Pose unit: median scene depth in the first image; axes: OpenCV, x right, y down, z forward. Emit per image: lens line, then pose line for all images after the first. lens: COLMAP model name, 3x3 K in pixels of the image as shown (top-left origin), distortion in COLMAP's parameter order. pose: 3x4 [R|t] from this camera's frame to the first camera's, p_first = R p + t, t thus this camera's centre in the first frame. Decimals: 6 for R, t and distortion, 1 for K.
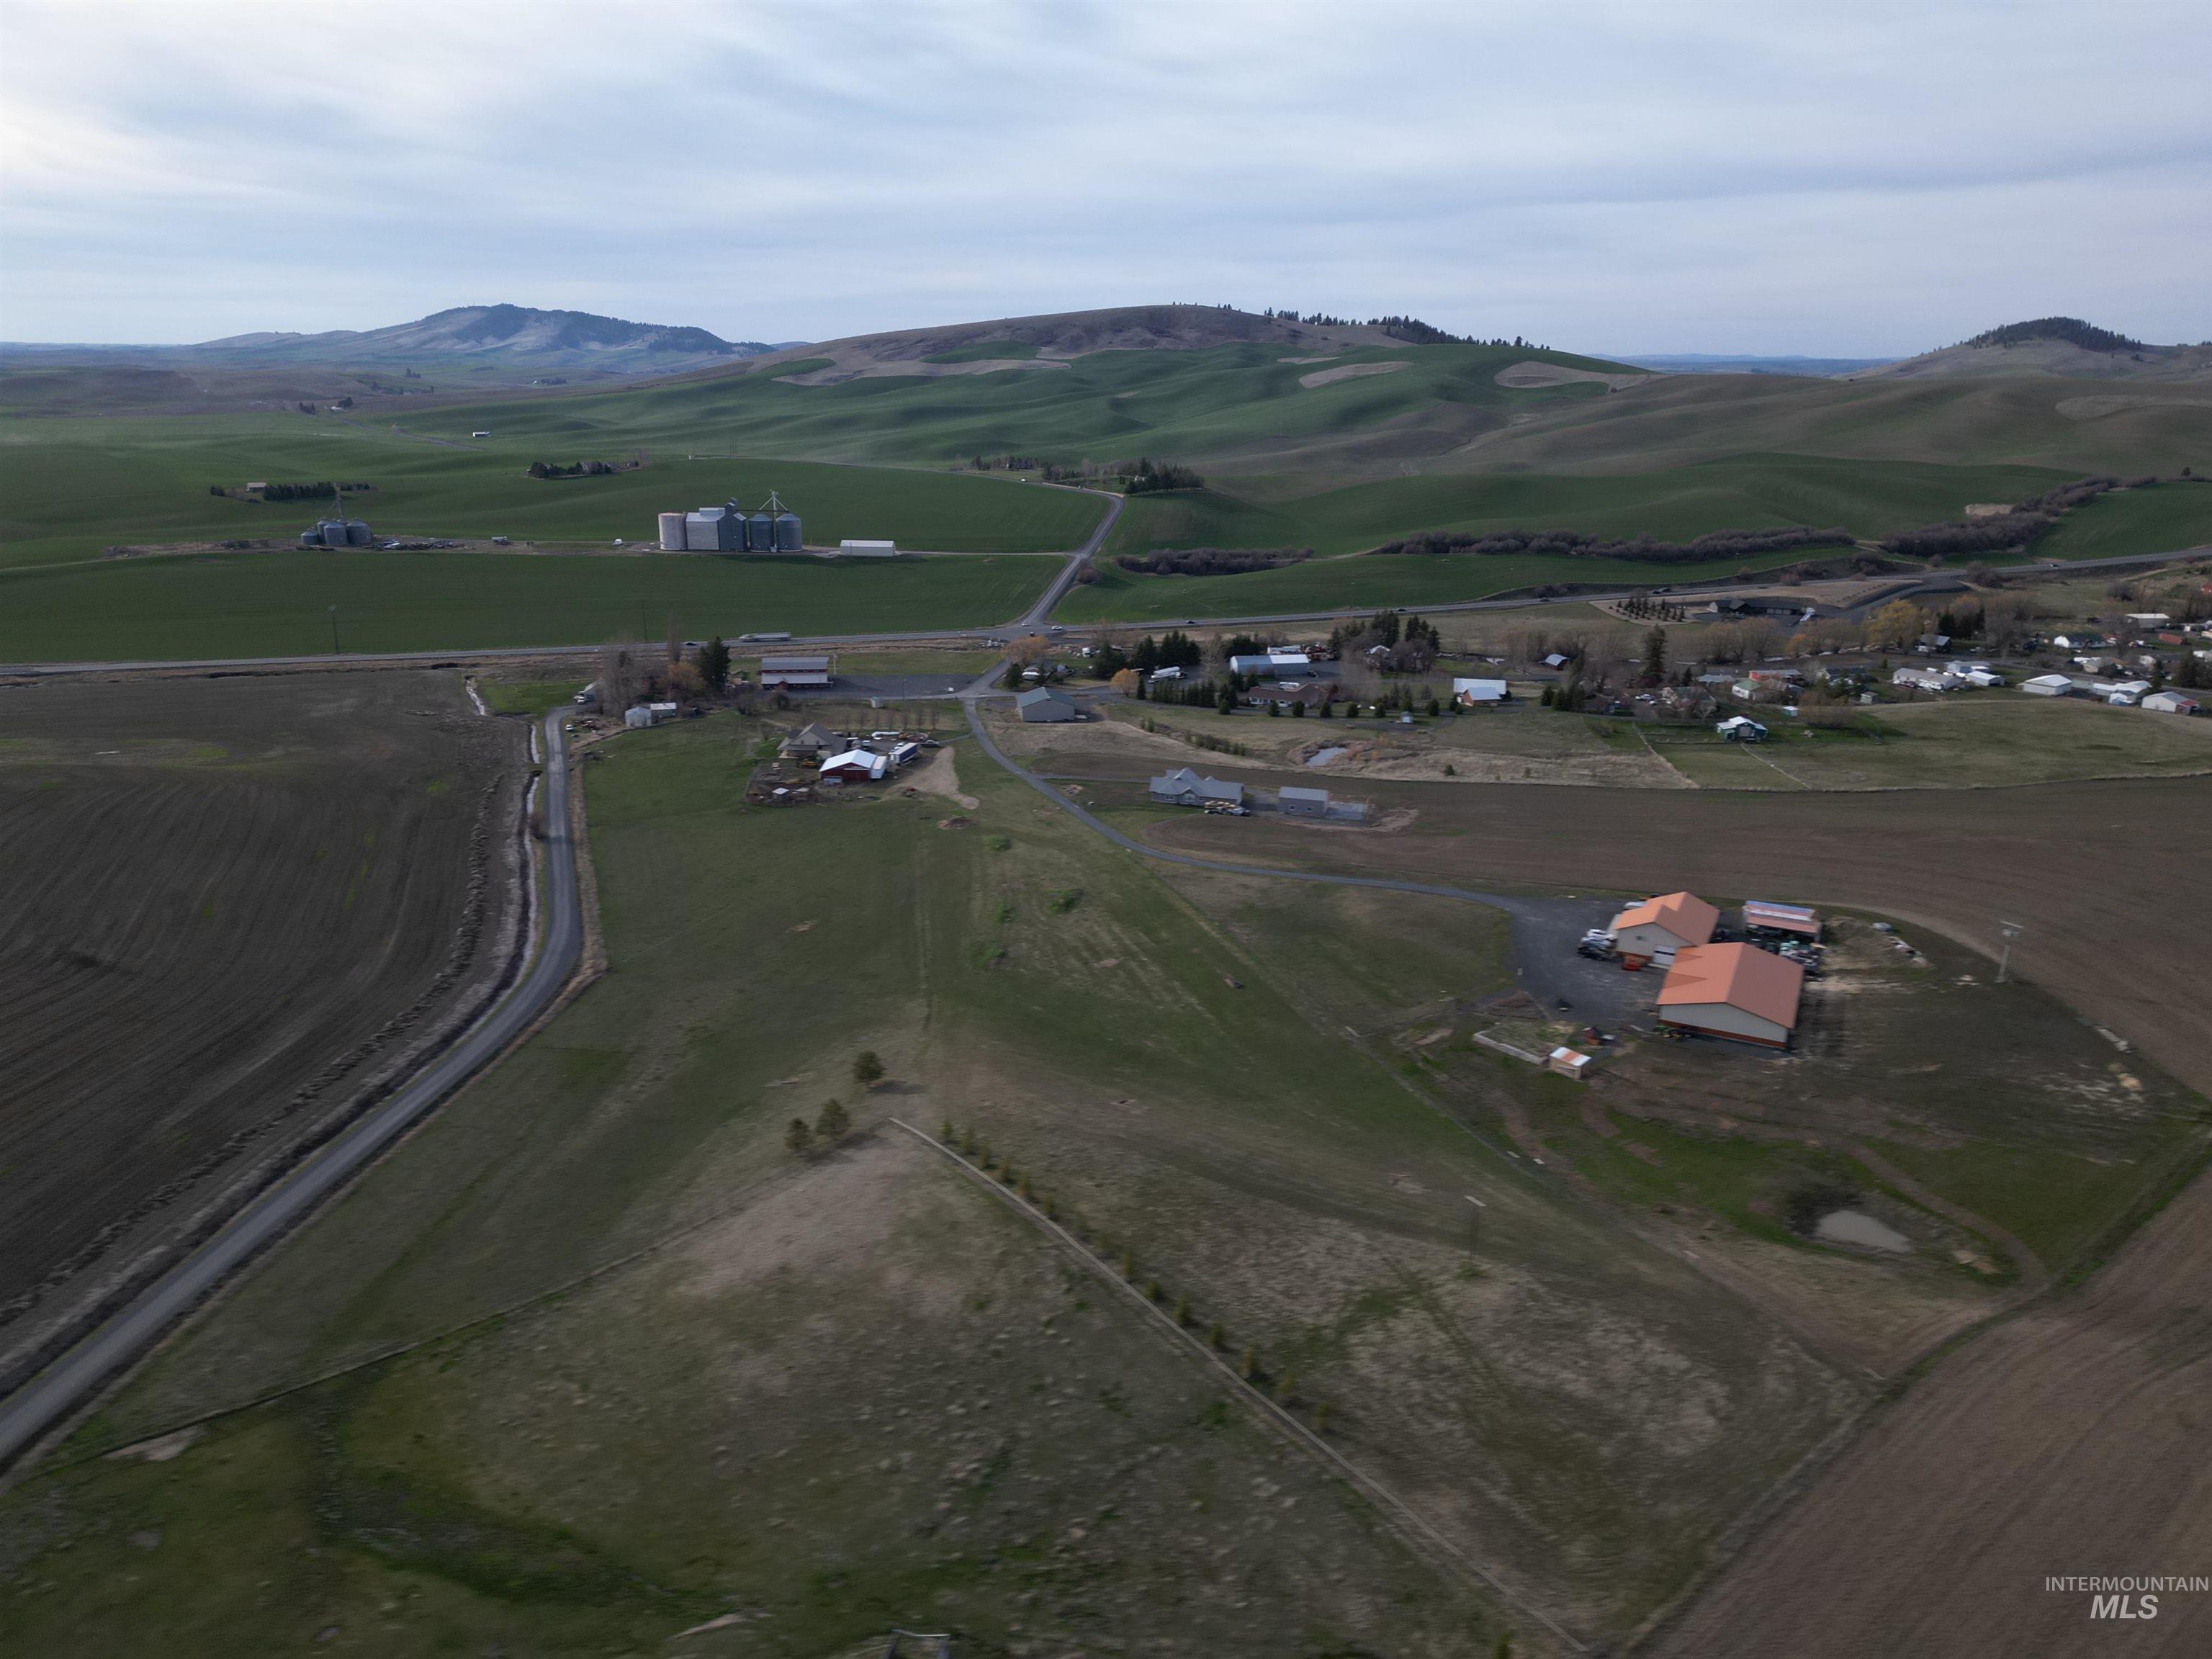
lens RADIAL K [[1546.6, 0, 1106.0], [0, 1546.6, 829.5], [0, 0, 1]] dist [0.085728, -0.089140]
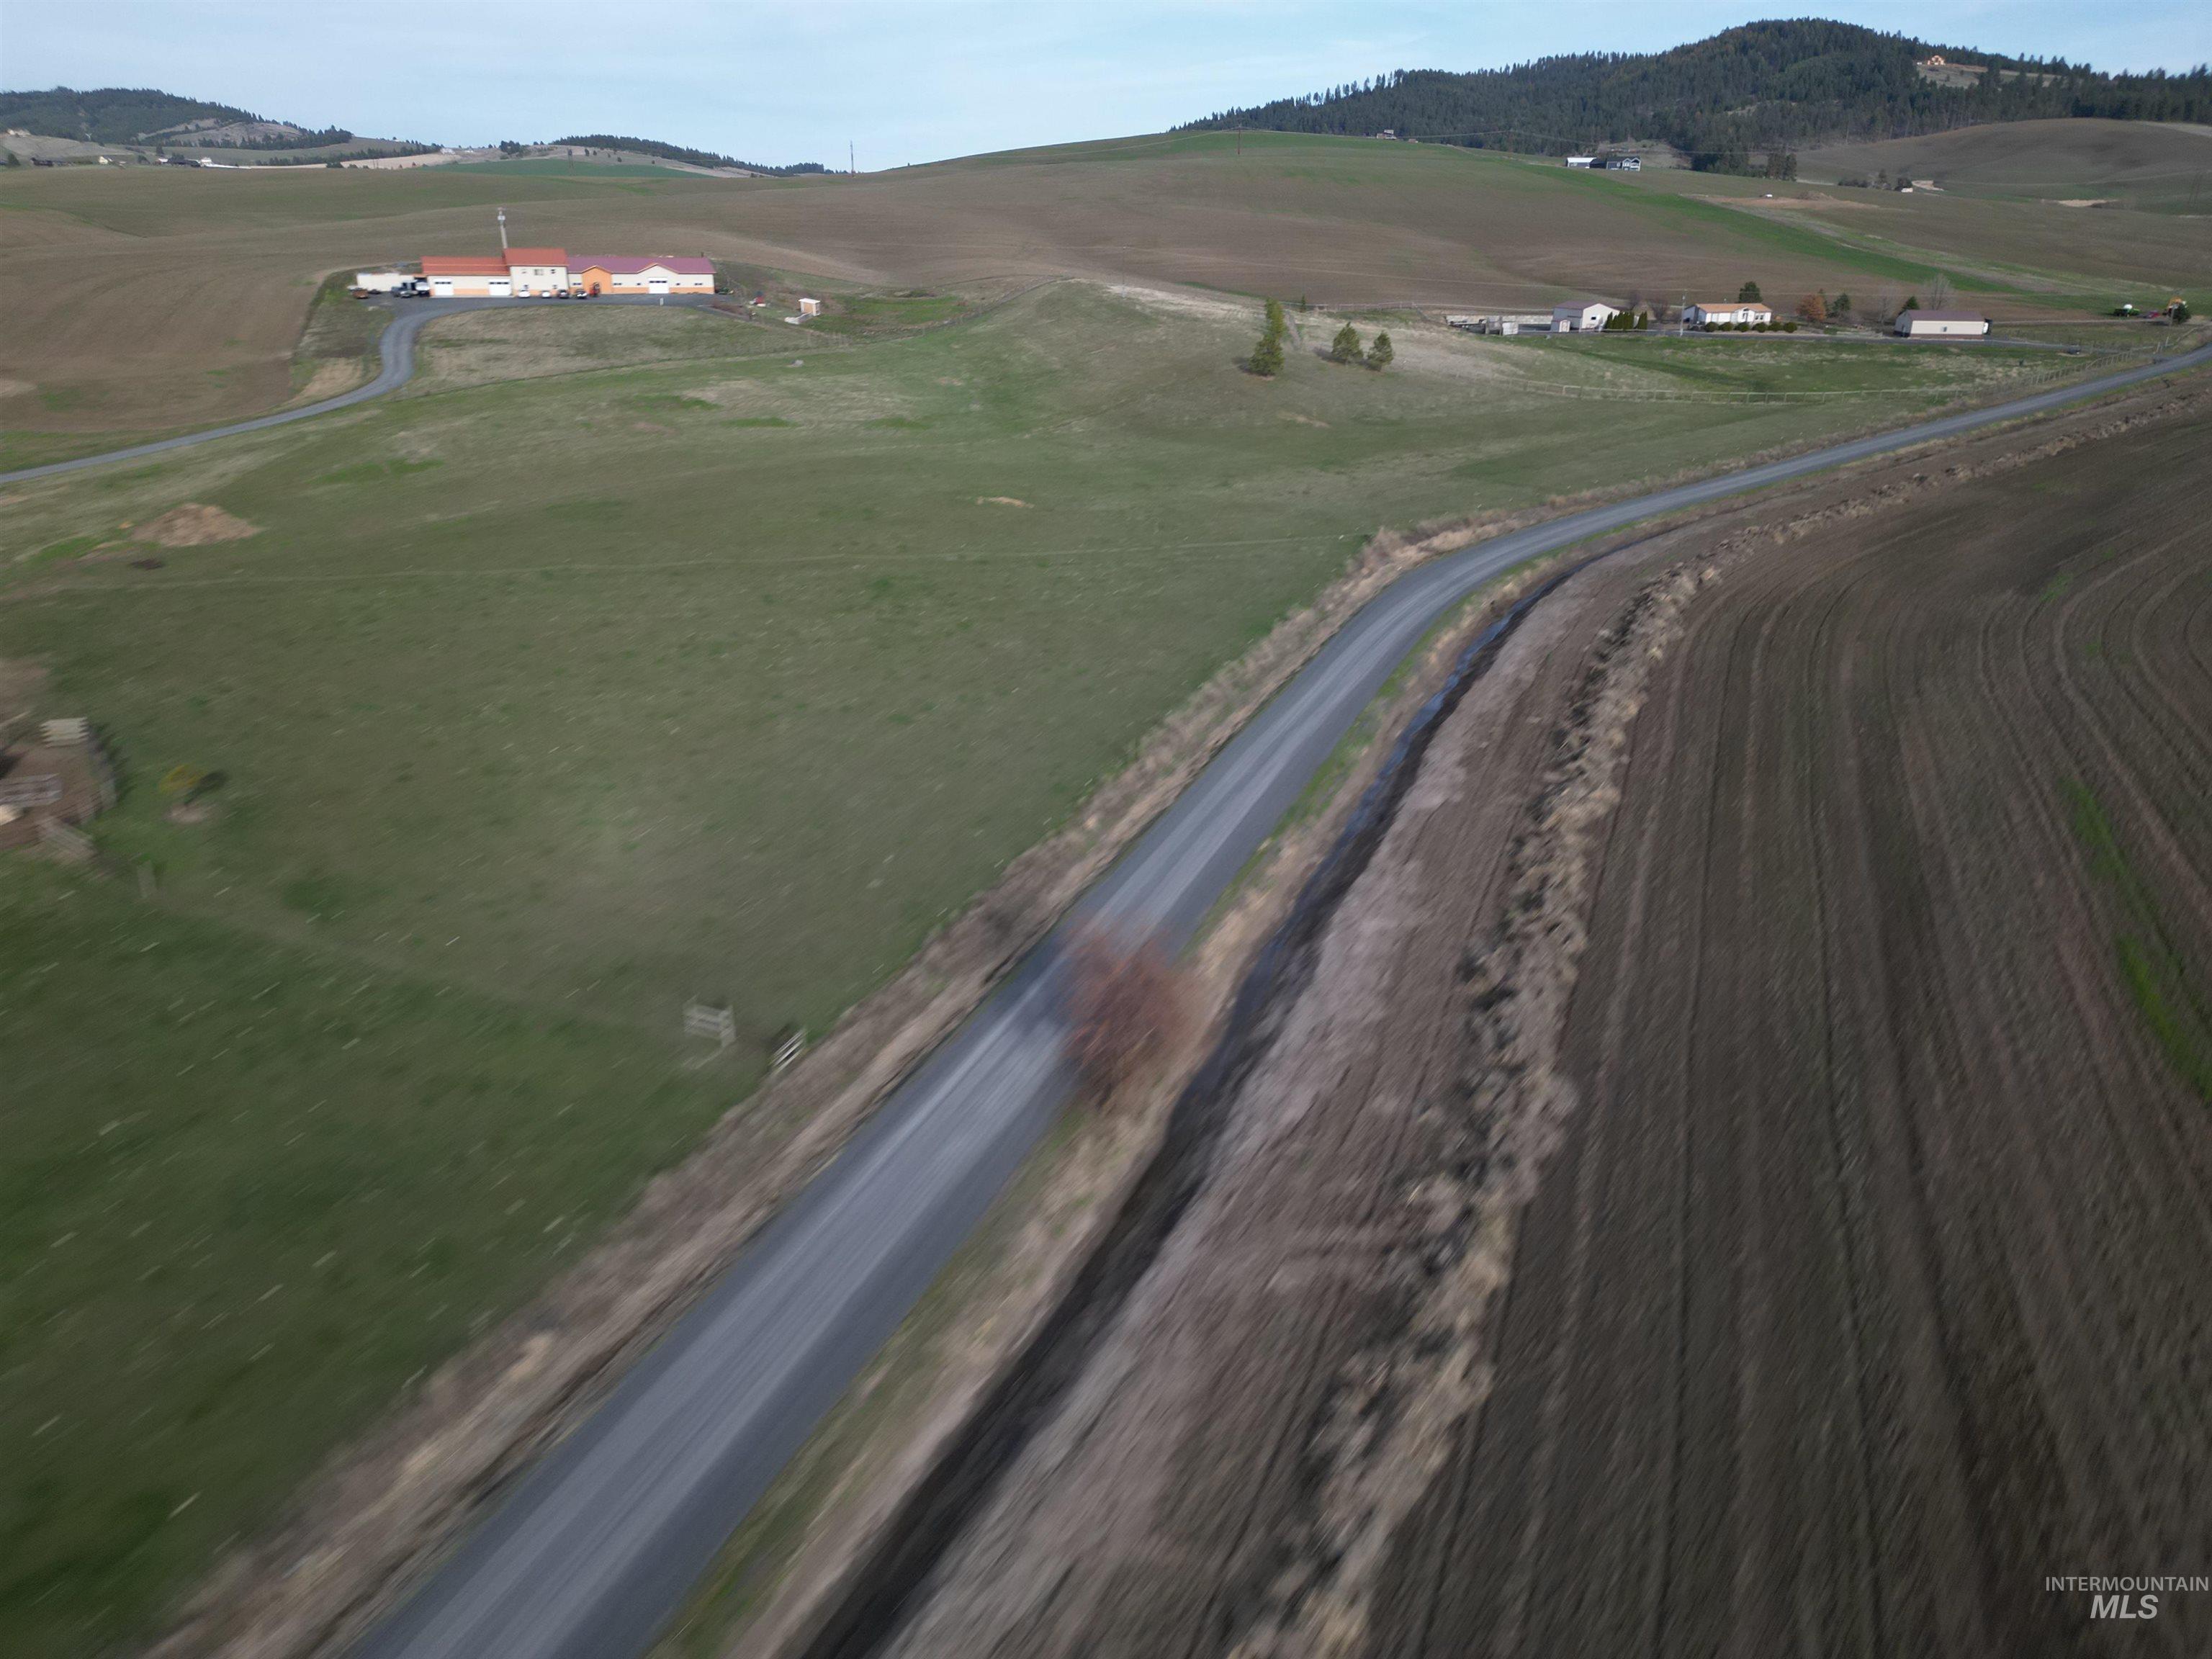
lens RADIAL K [[1546.6, 0, 1106.0], [0, 1546.6, 829.5], [0, 0, 1]] dist [0.085728, -0.089140]
pose [[-0.752170, -0.251862, 0.608938, -0.609172], [0.181768, 0.808927, 0.559103, -0.137080], [-0.633404, 0.531227, -0.562670, 1.451153]]
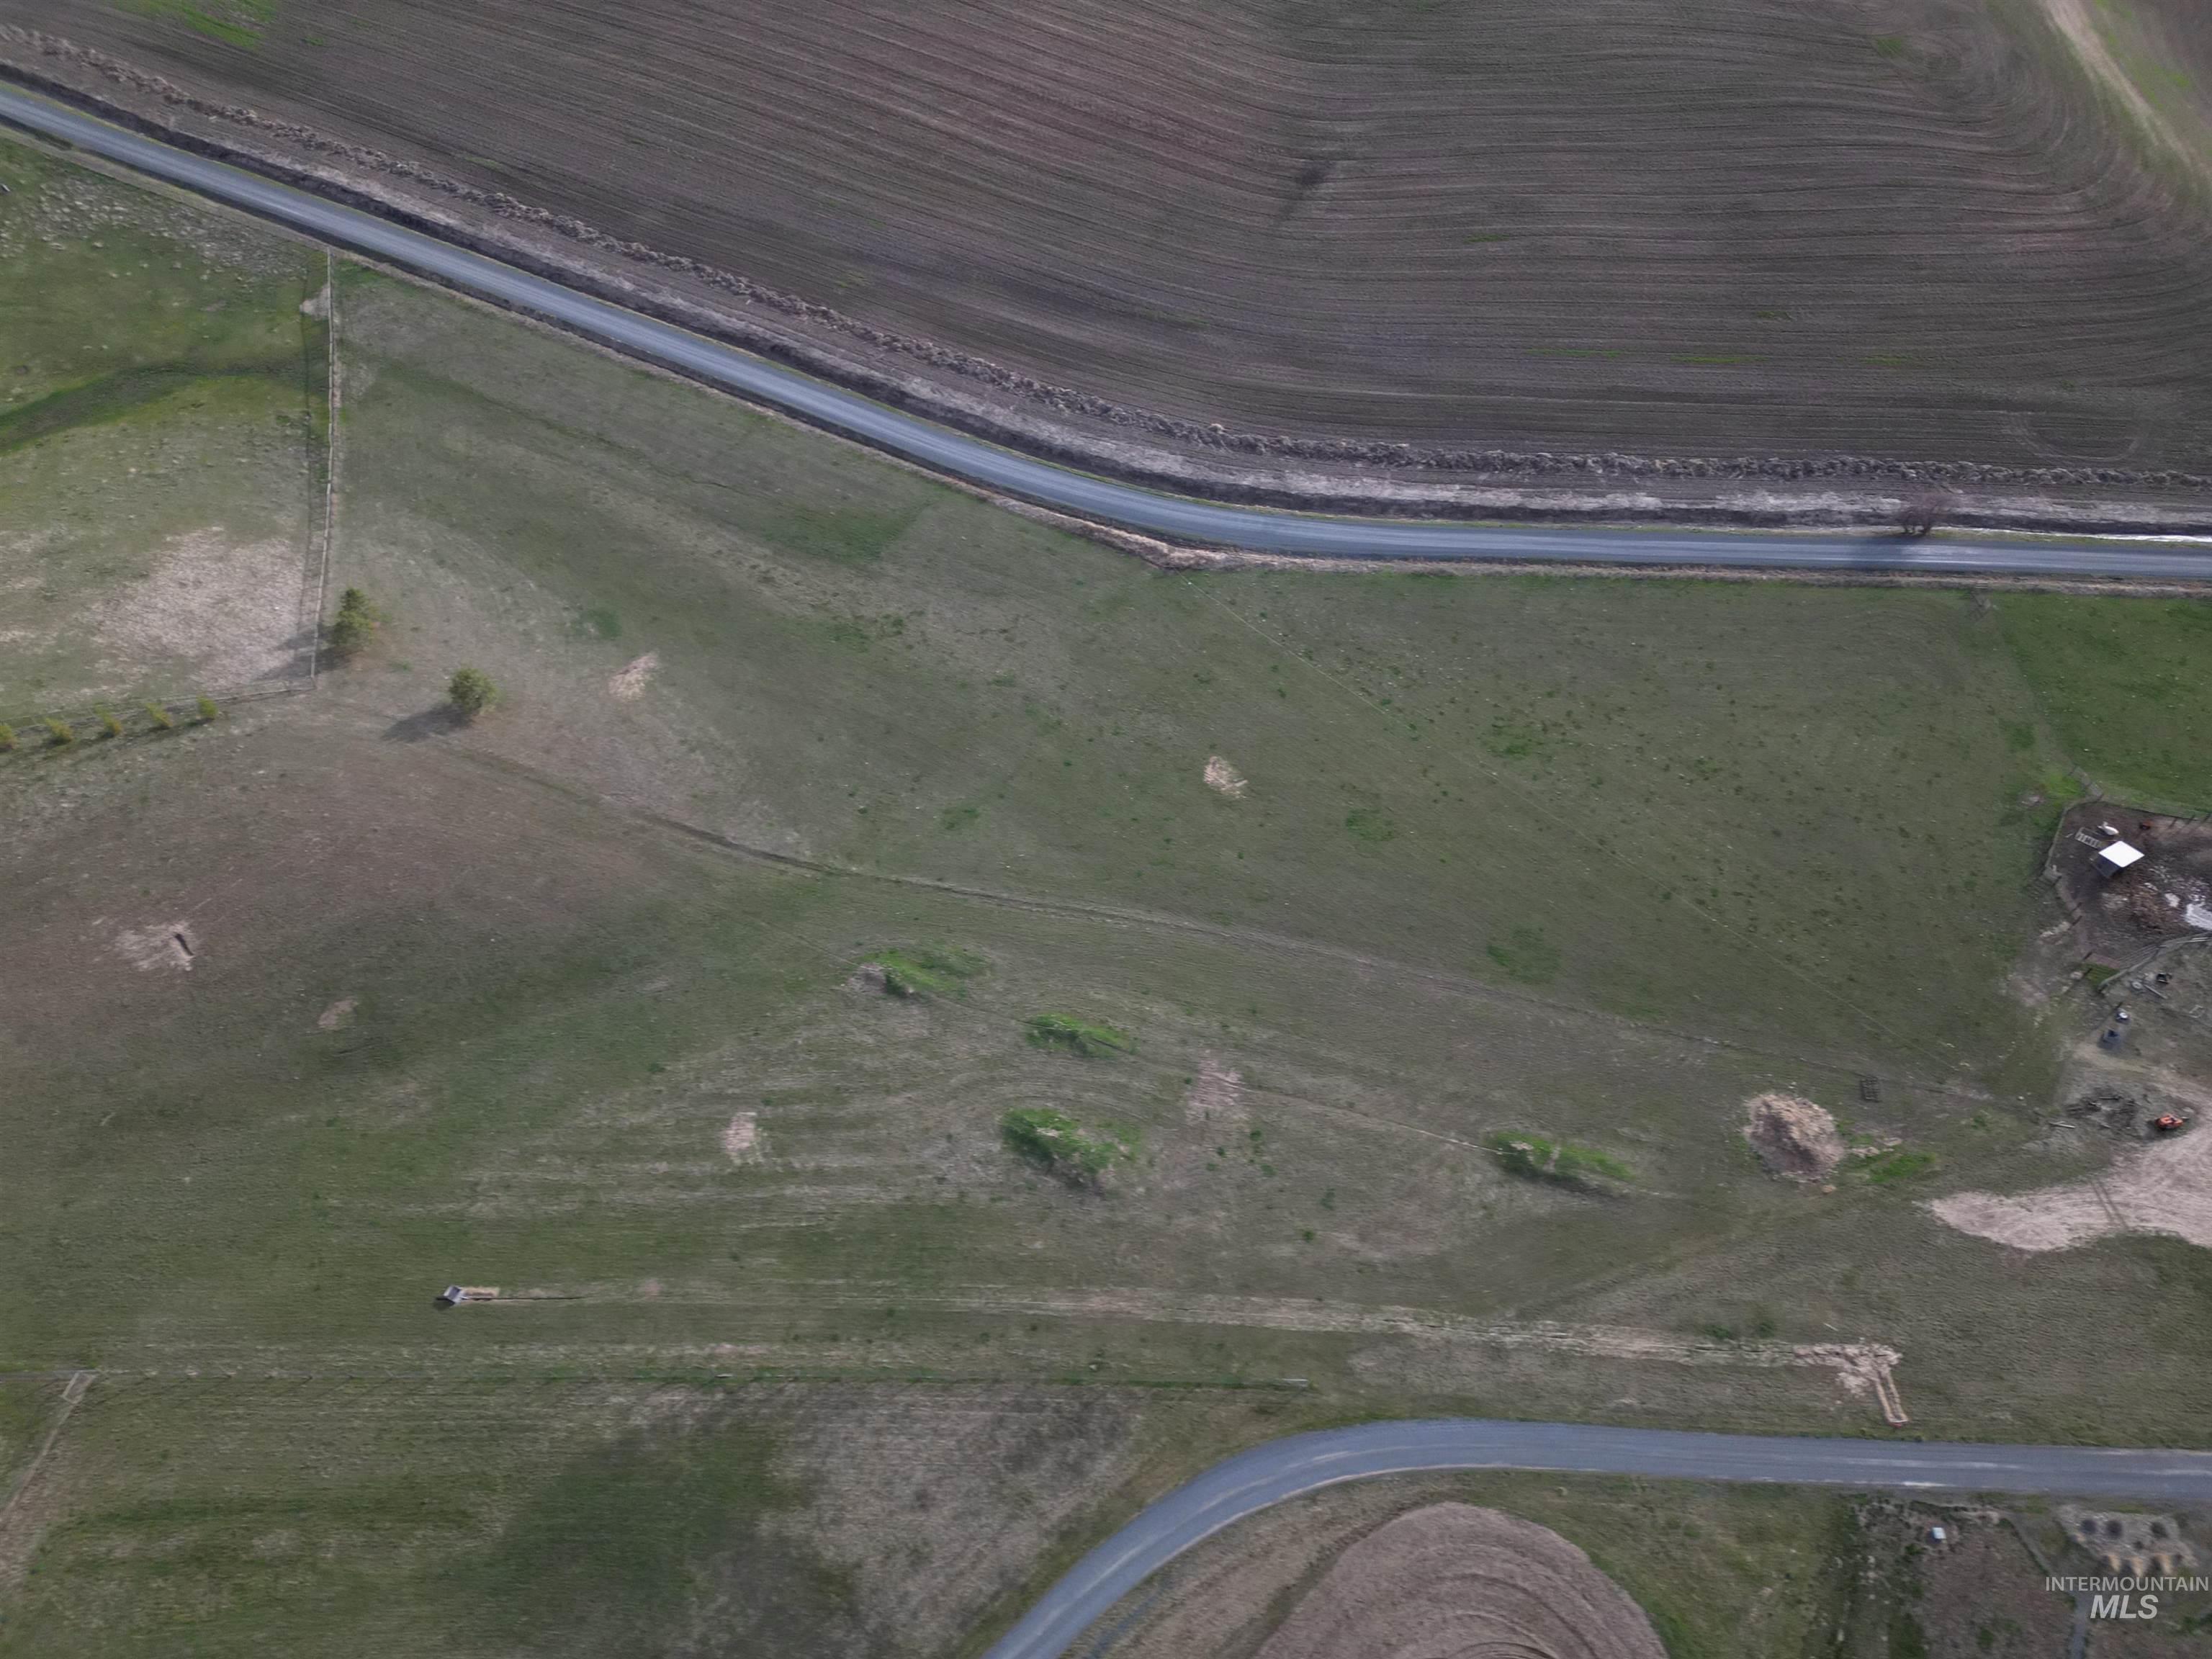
lens RADIAL K [[1546.6, 0, 1106.0], [0, 1546.6, 829.5], [0, 0, 1]] dist [0.085728, -0.089140]
pose [[-0.357925, 0.725151, -0.588257, 0.187814], [-0.286325, 0.514409, 0.808332, -0.415458], [0.888768, 0.457755, 0.023509, 1.056337]]
